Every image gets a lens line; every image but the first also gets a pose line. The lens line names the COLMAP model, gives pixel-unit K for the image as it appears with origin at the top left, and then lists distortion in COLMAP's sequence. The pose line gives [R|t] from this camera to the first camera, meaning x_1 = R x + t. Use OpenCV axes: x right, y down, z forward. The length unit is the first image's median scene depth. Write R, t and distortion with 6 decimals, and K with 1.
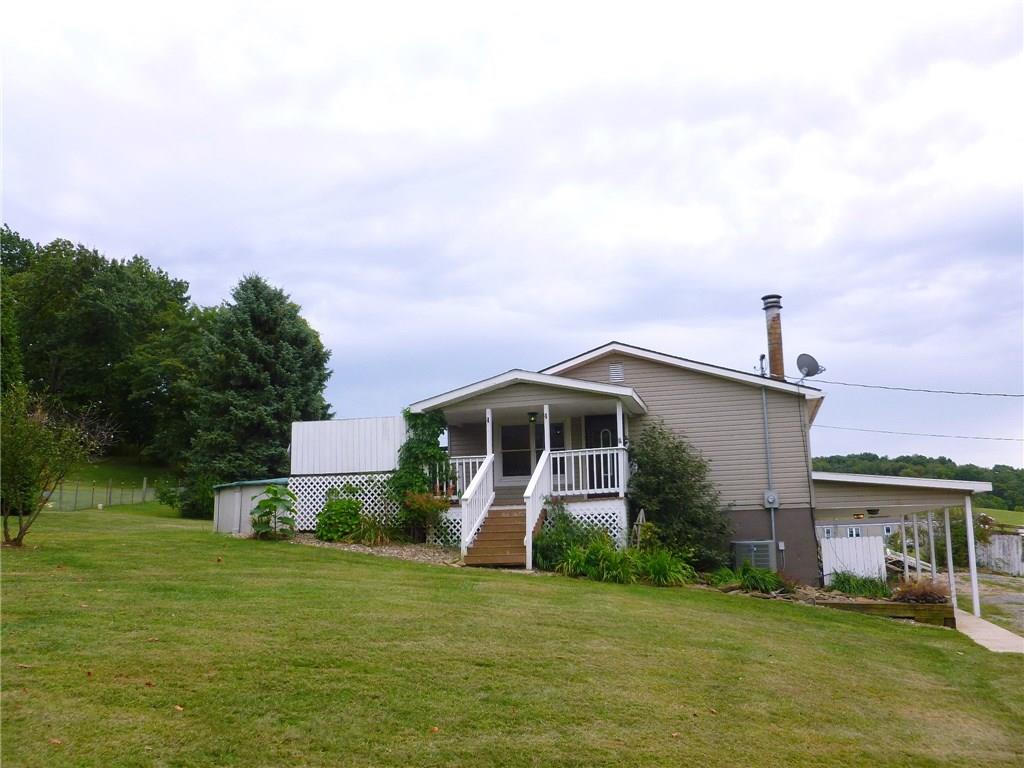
lens RADIAL K [[883.7, 0, 512.0], [0, 883.7, 384.0], [0, 0, 1]] dist [-0.016485, -0.005842]
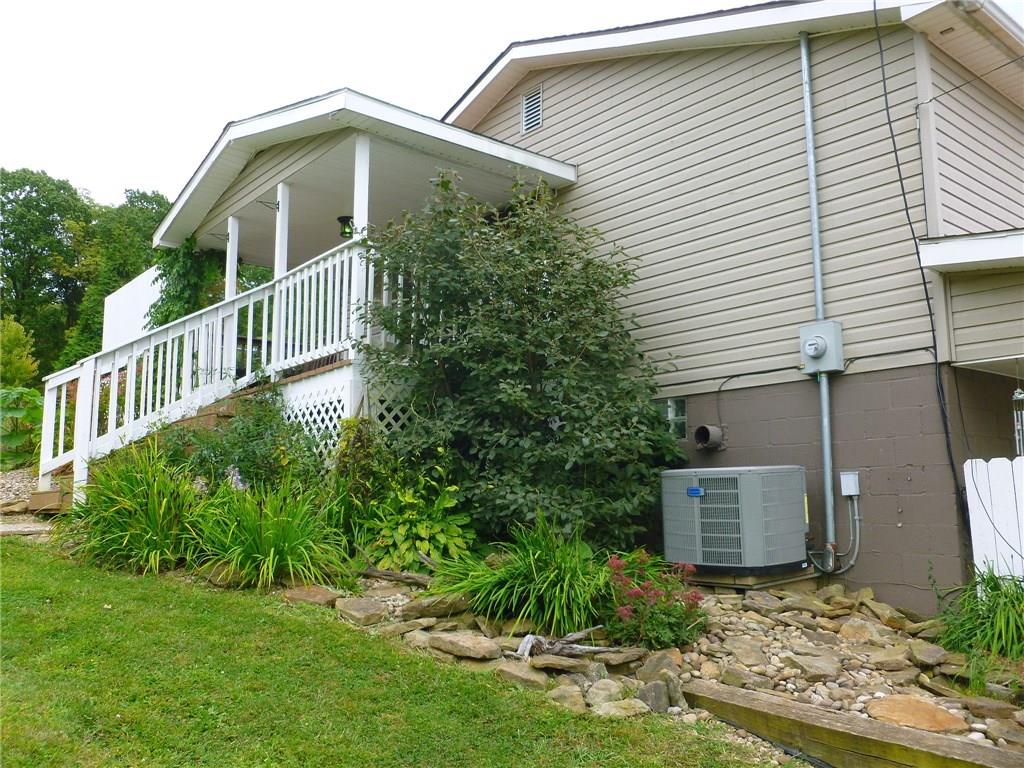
lens RADIAL K [[883.7, 0, 512.0], [0, 883.7, 384.0], [0, 0, 1]] dist [-0.016485, -0.005842]
pose [[0.845151, -0.063059, -0.530794, 0.376361], [0.093692, 0.995120, 0.030957, 0.123679], [0.526252, -0.075895, 0.846935, 0.652358]]
